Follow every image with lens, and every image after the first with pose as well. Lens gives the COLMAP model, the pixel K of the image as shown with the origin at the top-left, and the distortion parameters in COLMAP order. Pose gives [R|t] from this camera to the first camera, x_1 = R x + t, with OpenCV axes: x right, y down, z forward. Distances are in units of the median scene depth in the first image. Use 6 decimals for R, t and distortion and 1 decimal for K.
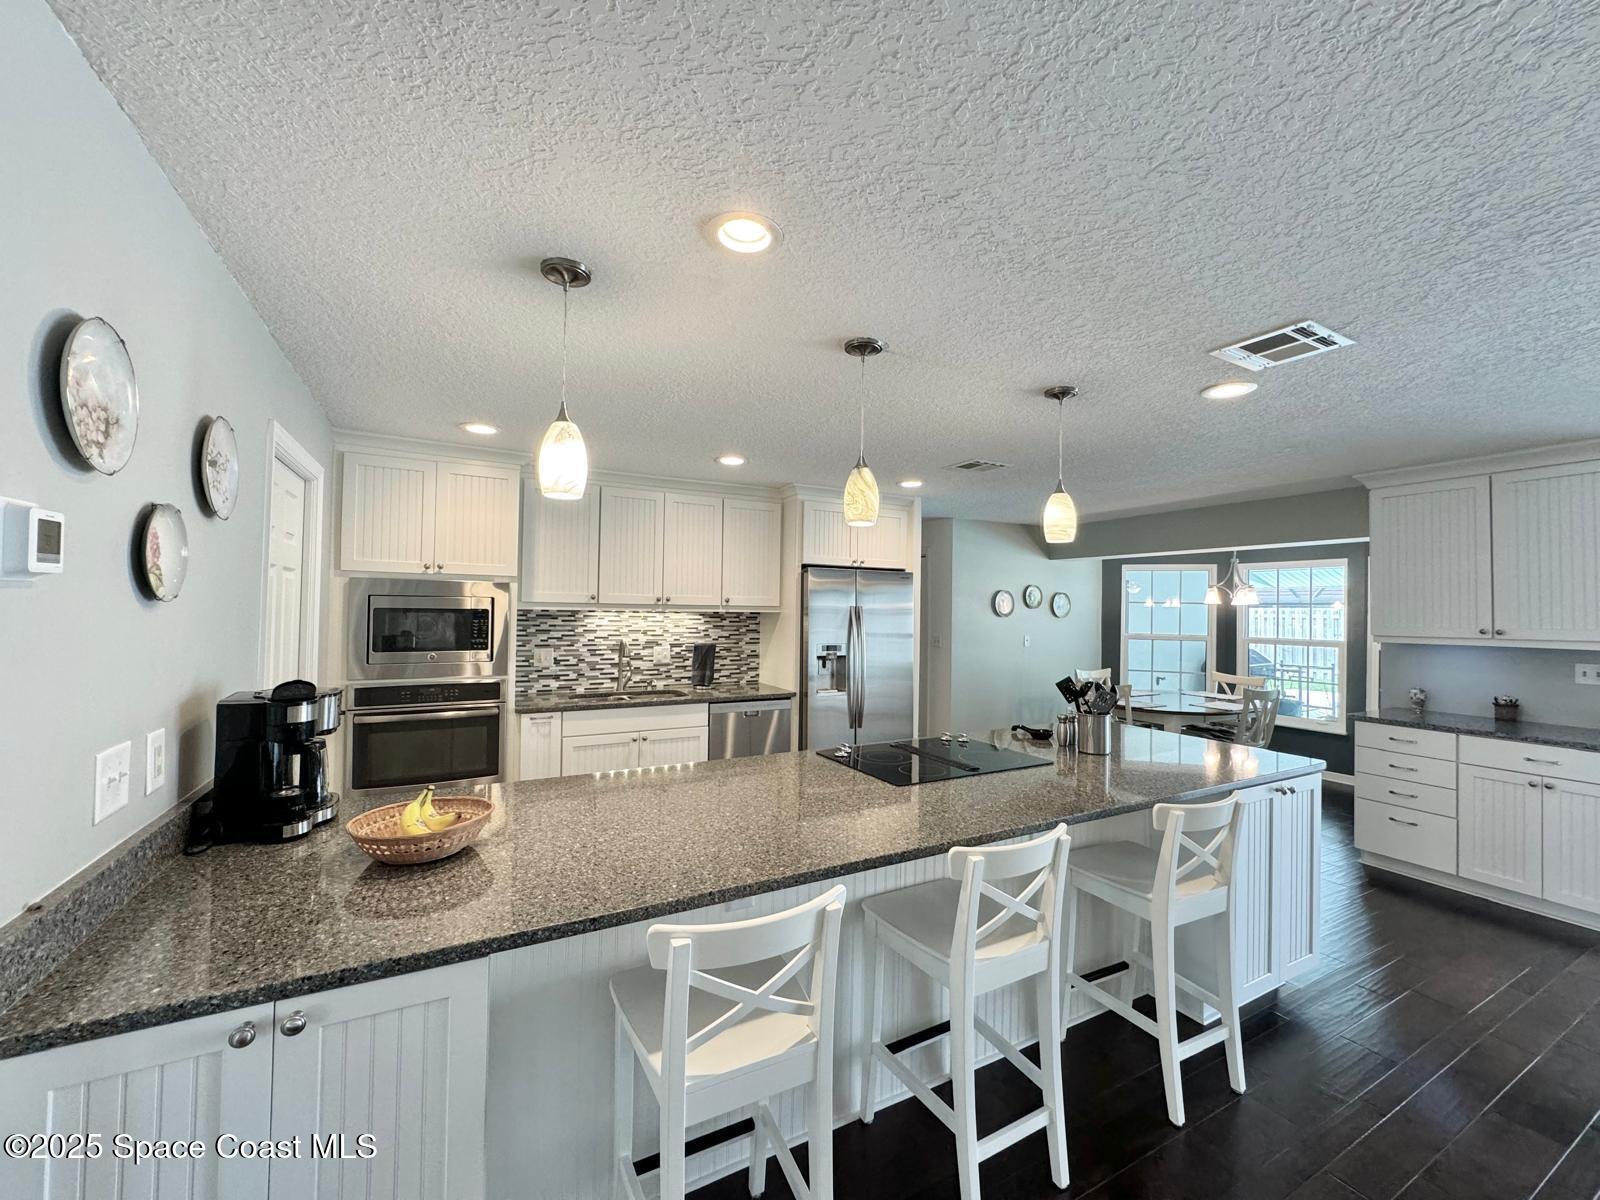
lens RADIAL K [[635.2, 0, 794.9], [0, 635.2, 600.7], [0, 0, 1]] dist [-0.000960, -0.000142]
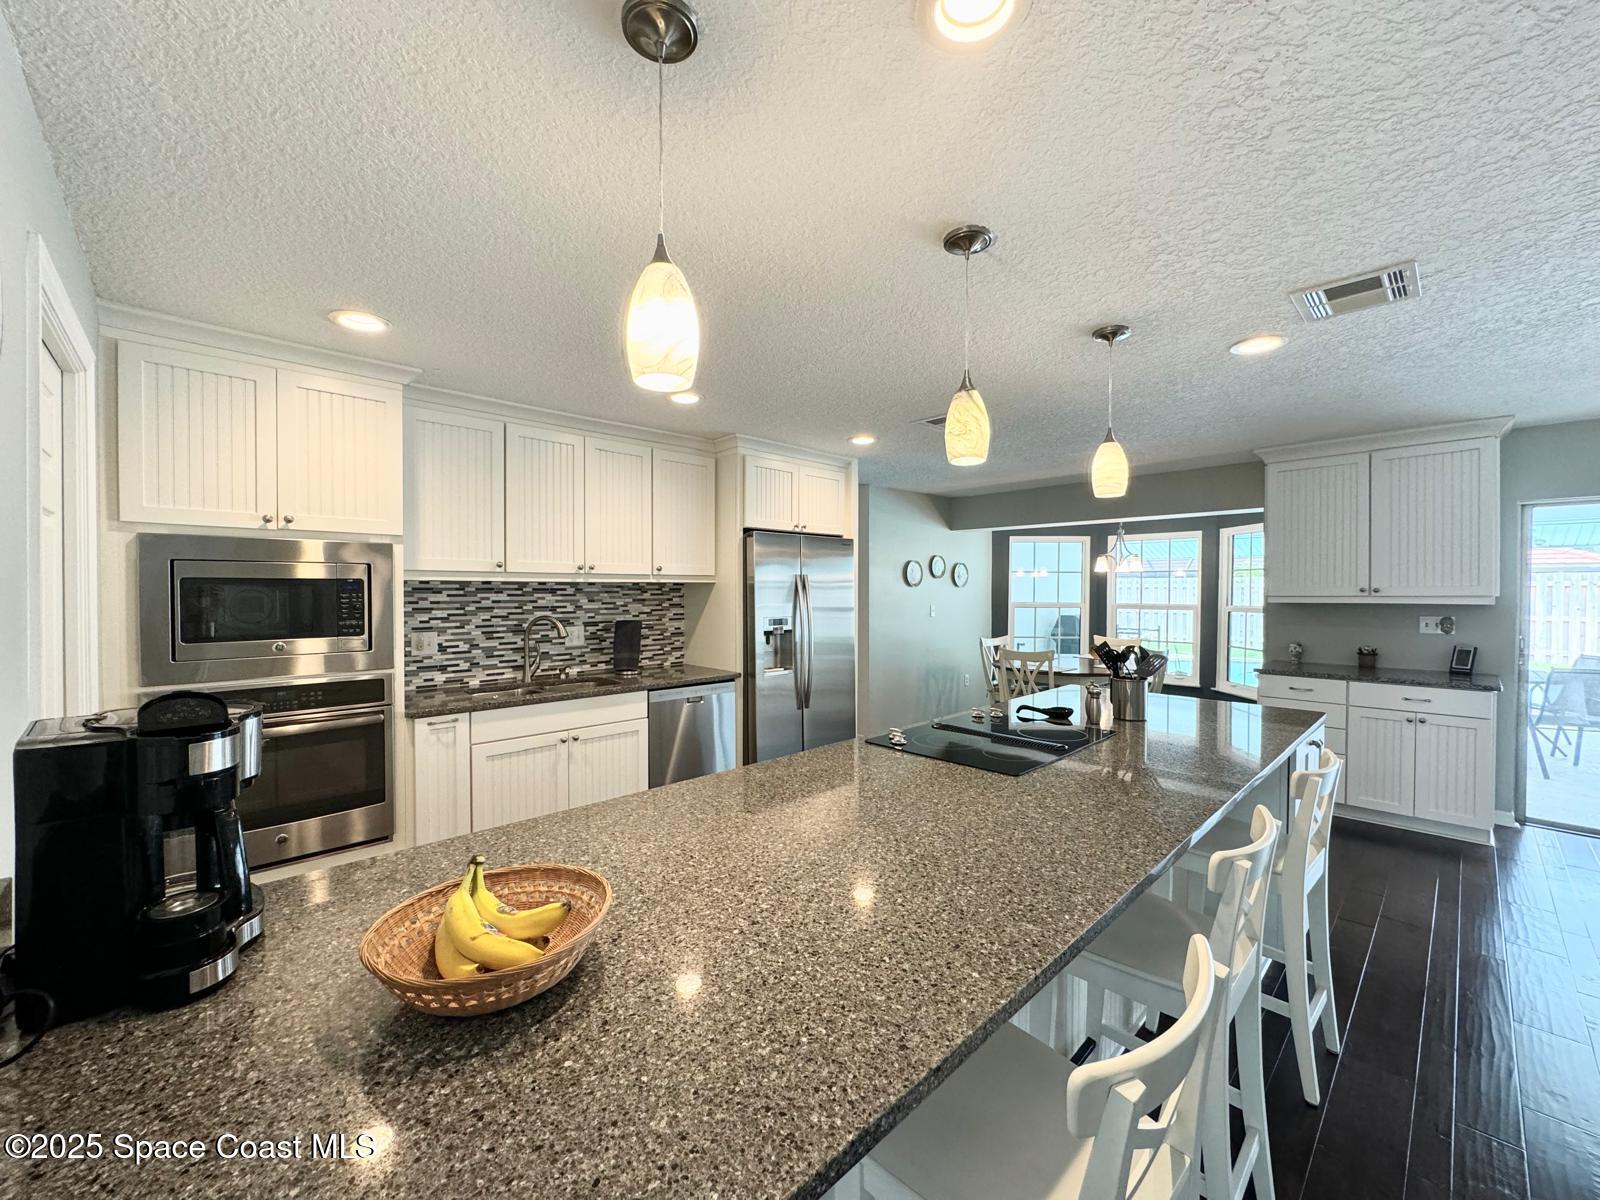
lens RADIAL K [[635.2, 0, 794.9], [0, 635.2, 600.7], [0, 0, 1]] dist [-0.000960, -0.000142]
pose [[0.964241, -0.018782, 0.264360, -0.159378], [0.009630, 0.999310, 0.035872, 0.013002], [-0.264851, -0.032043, 0.963757, 0.131196]]
